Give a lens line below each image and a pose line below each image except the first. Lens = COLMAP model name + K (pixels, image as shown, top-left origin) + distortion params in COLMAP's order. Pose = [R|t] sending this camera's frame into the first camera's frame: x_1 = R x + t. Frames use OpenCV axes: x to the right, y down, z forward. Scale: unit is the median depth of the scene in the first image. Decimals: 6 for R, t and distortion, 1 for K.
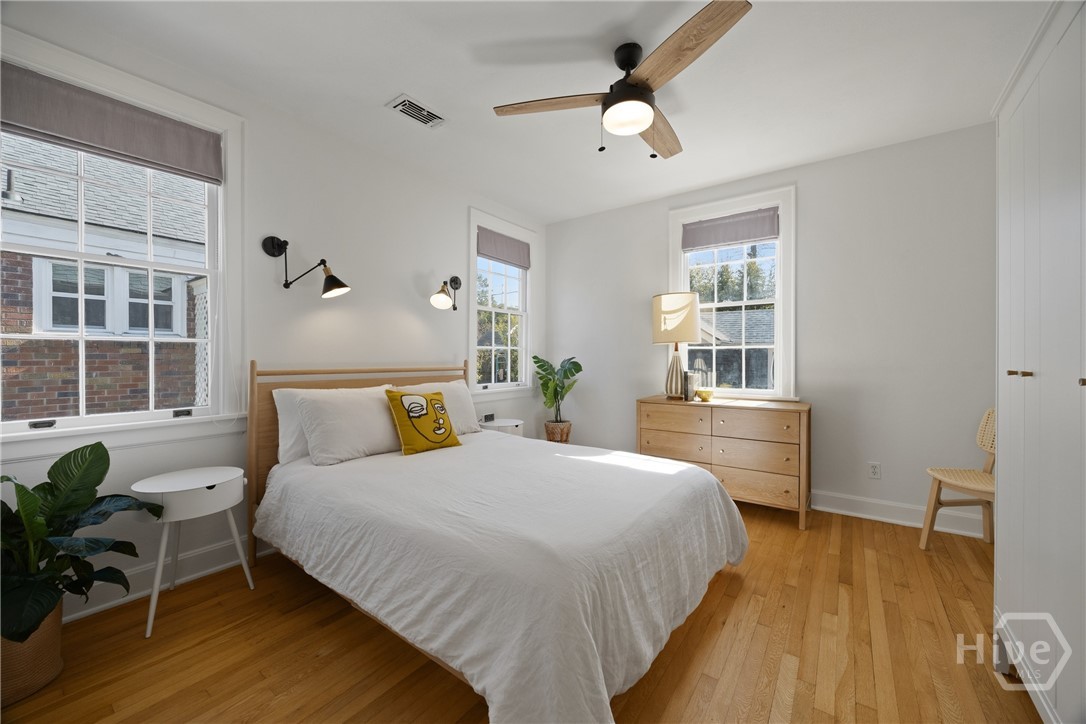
lens RADIAL K [[428.5, 0, 540.9], [0, 428.5, 359.4], [0, 0, 1]] dist [0.001196, 0.000619]
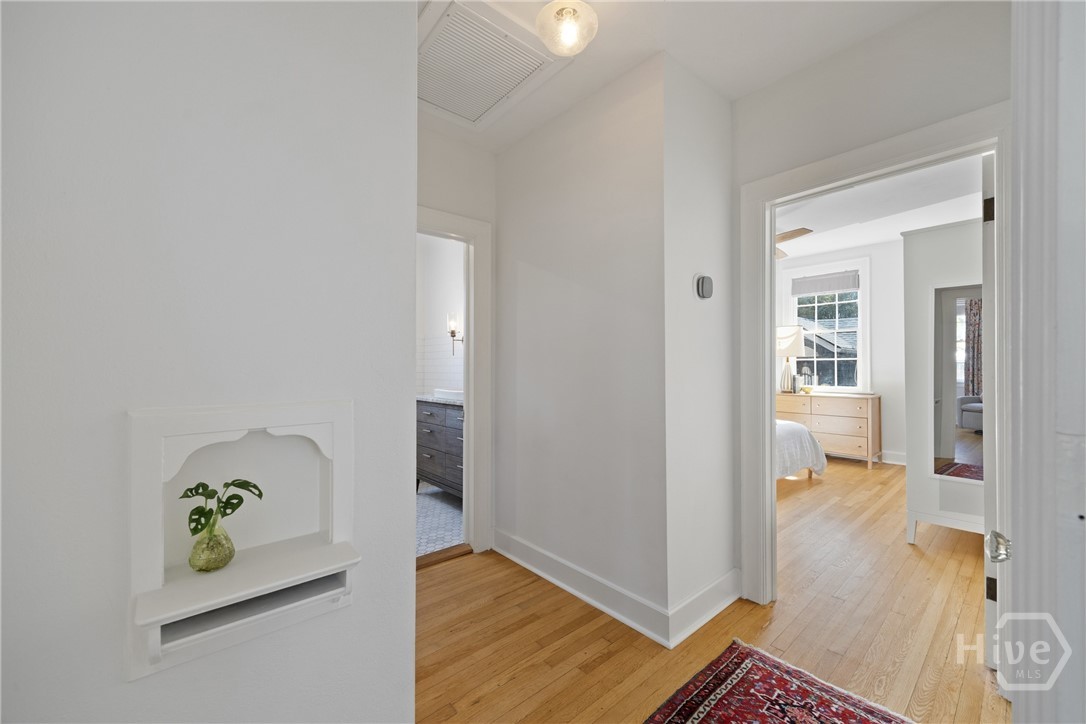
lens RADIAL K [[428.5, 0, 547.7], [0, 428.5, 364.7], [0, 0, 1]] dist [0.001196, 0.000619]
pose [[0.975292, -0.001002, -0.220917, -0.194328], [-0.000683, 0.999971, -0.007554, 0.003517], [0.220918, 0.007518, 0.975263, -0.726772]]
